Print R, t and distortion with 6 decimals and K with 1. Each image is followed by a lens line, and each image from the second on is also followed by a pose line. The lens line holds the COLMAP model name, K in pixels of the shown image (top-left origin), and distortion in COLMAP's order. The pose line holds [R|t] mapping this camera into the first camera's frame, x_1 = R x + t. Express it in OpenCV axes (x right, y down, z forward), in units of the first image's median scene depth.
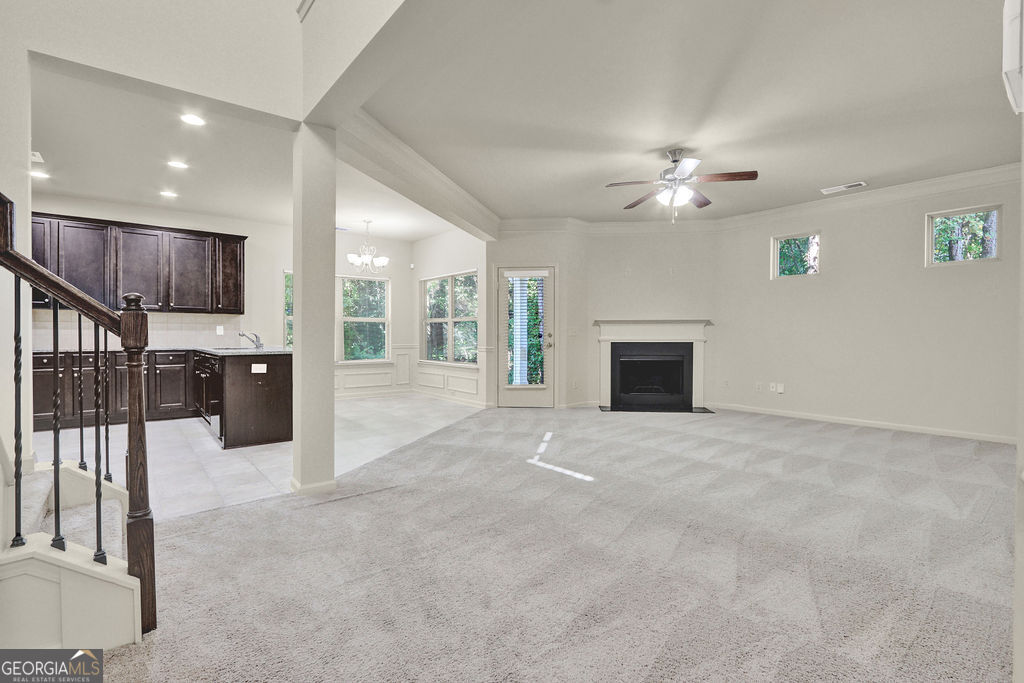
lens RADIAL K [[472.2, 0, 504.6], [0, 472.2, 337.9], [0, 0, 1]] dist [-0.015357, 0.000093]
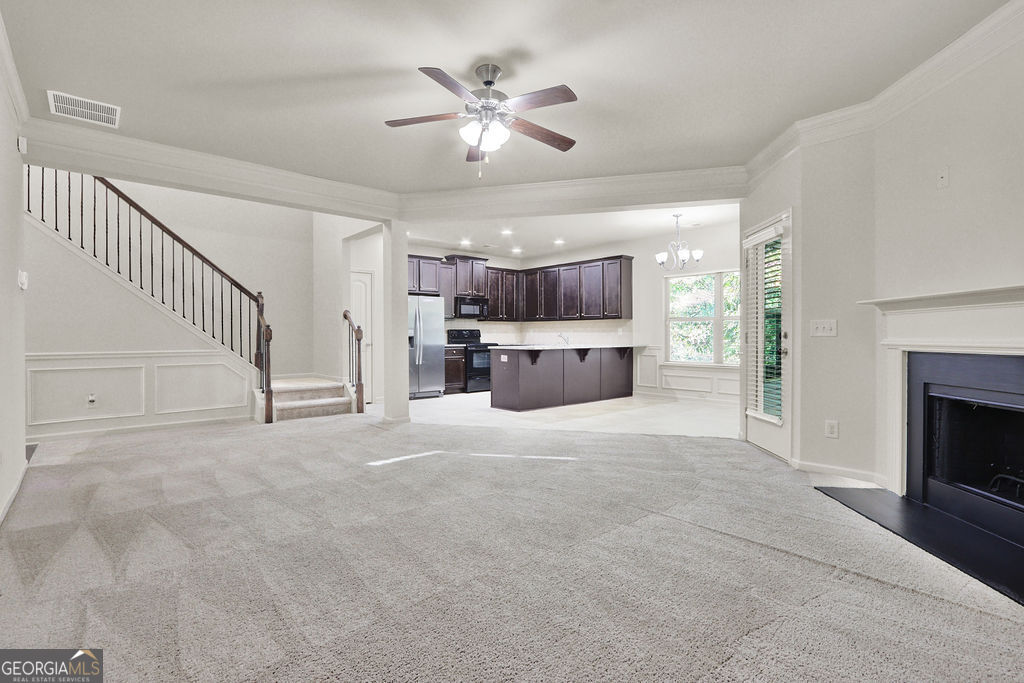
lens RADIAL K [[483.0, 0, 504.3], [0, 483.0, 336.1], [0, 0, 1]] dist [-0.013600, 0.000660]
pose [[0.032743, -0.000204, -0.999464, 0.725682], [-0.004146, 0.999991, -0.000340, -0.003332], [0.999455, 0.004155, 0.032742, 0.681240]]
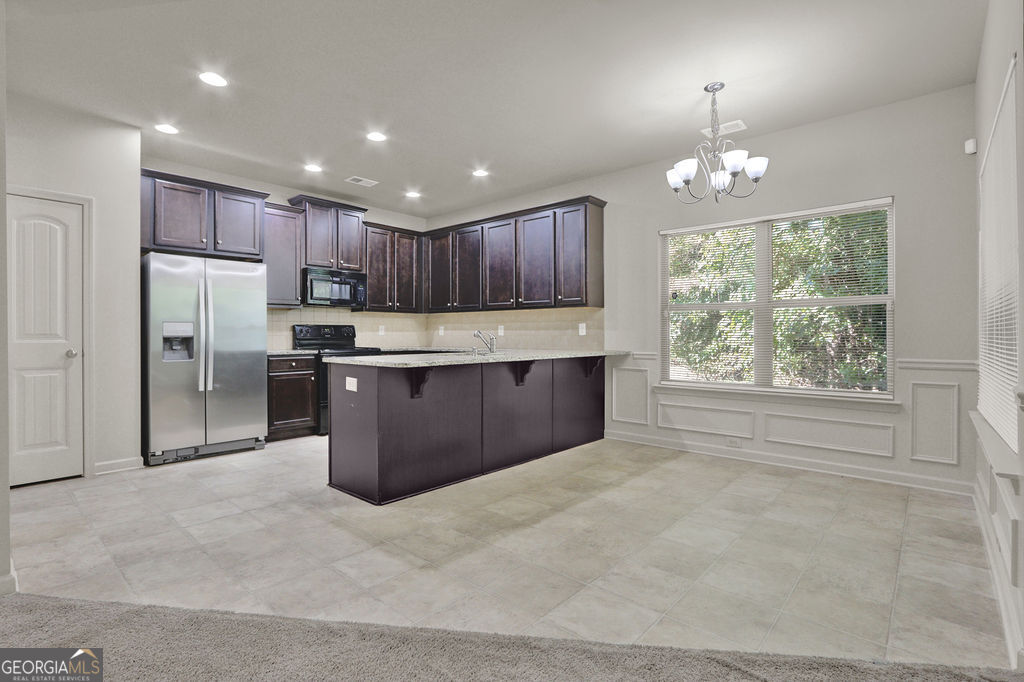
lens RADIAL K [[483.0, 0, 504.3], [0, 483.0, 335.6], [0, 0, 1]] dist [-0.013600, 0.000660]
pose [[0.157452, -0.000931, -0.987526, 0.150394], [-0.005525, 0.999983, -0.001824, -0.004173], [0.987511, 0.005743, 0.157444, 0.795991]]
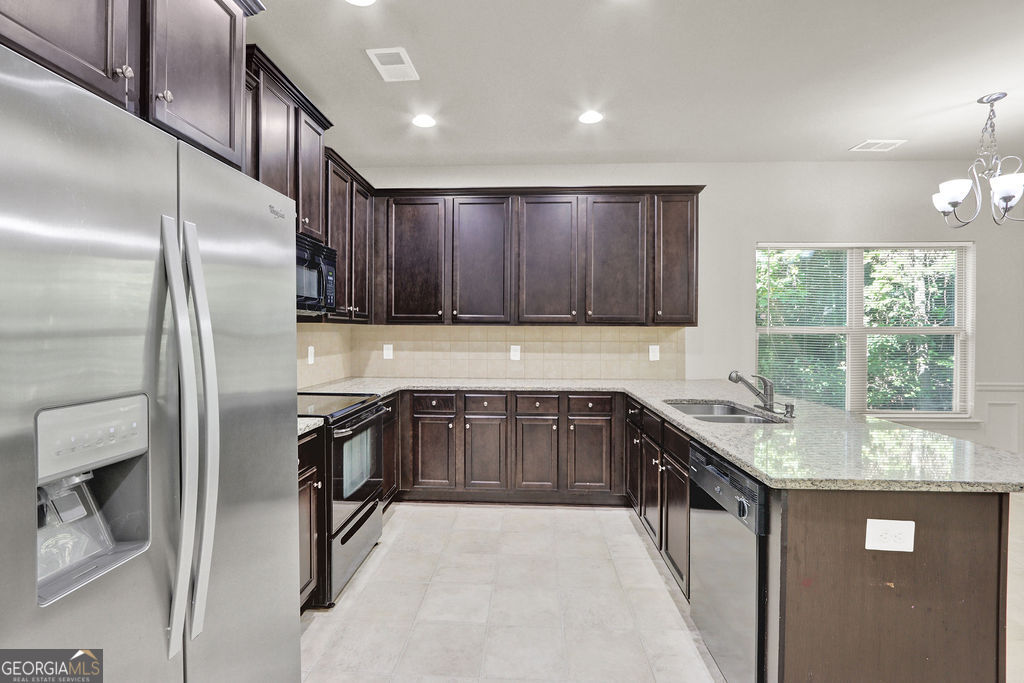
lens RADIAL K [[472.2, 0, 504.6], [0, 472.2, 337.9], [0, 0, 1]] dist [-0.015357, 0.000093]
pose [[0.740208, 0.010329, -0.672299, -0.363148], [-0.006964, 0.999946, 0.007695, -0.040792], [0.672342, -0.001013, 0.740240, 0.451164]]
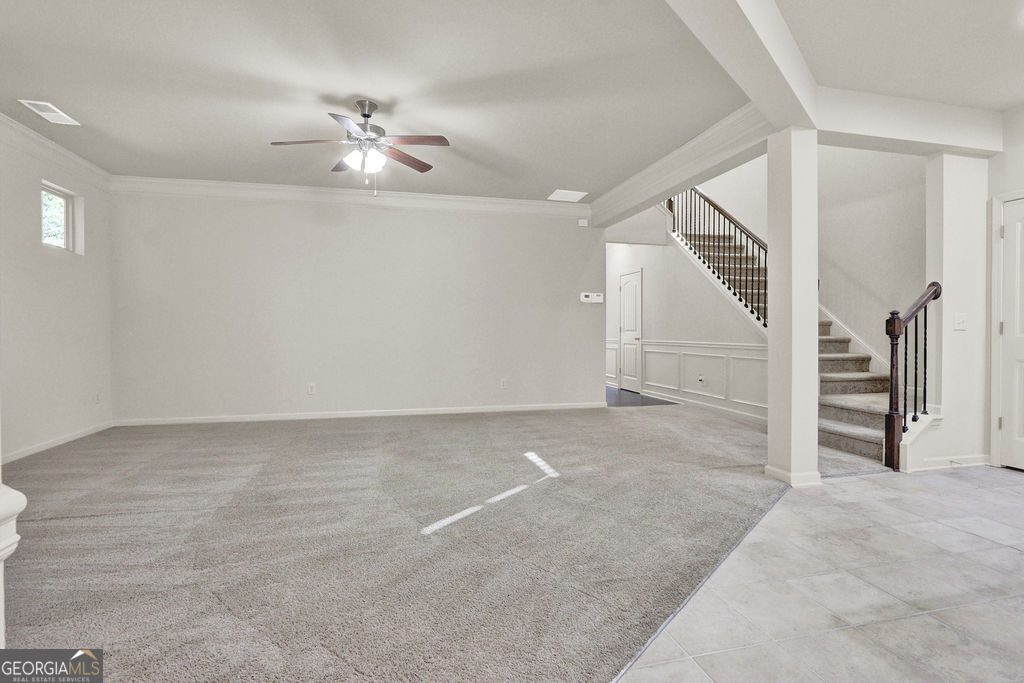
lens RADIAL K [[483.0, 0, 504.3], [0, 483.0, 336.1], [0, 0, 1]] dist [-0.013600, 0.000660]
pose [[-0.900964, -0.006701, 0.433842, -0.148616], [0.001177, 0.999839, 0.017888, -0.005541], [-0.433892, 0.016627, -0.900811, 1.124381]]
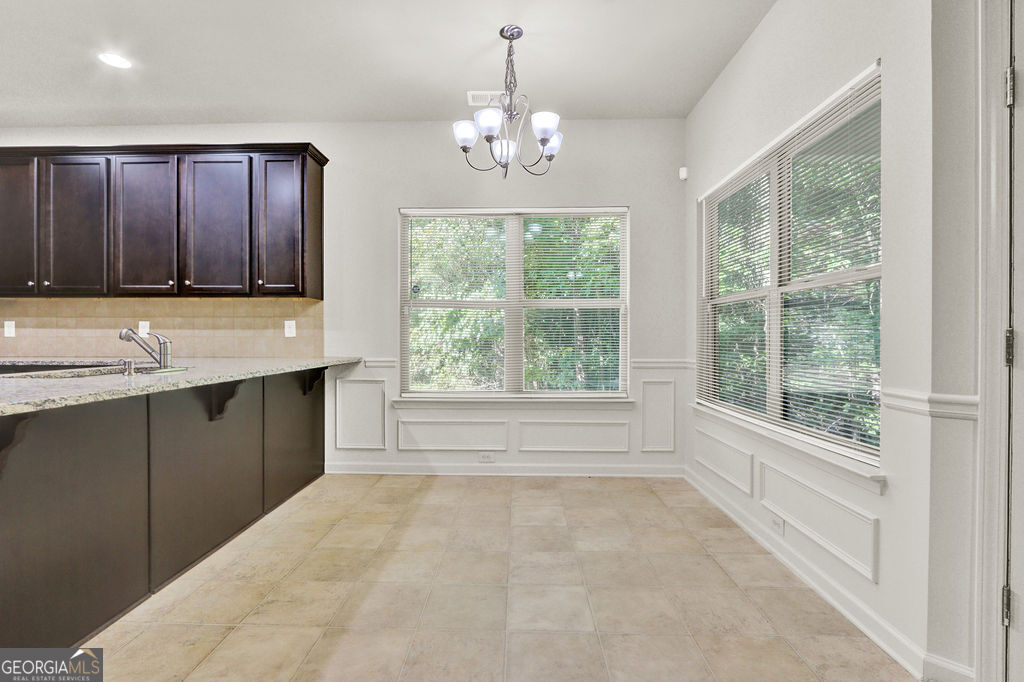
lens RADIAL K [[485.3, 0, 506.0], [0, 485.3, 340.7], [0, 0, 1]] dist [-0.013430, 0.000230]
pose [[0.760362, 0.004398, -0.649485, -0.048672], [-0.003963, 0.999990, 0.002133, -0.004681], [0.649488, 0.000952, 0.760372, 0.774634]]
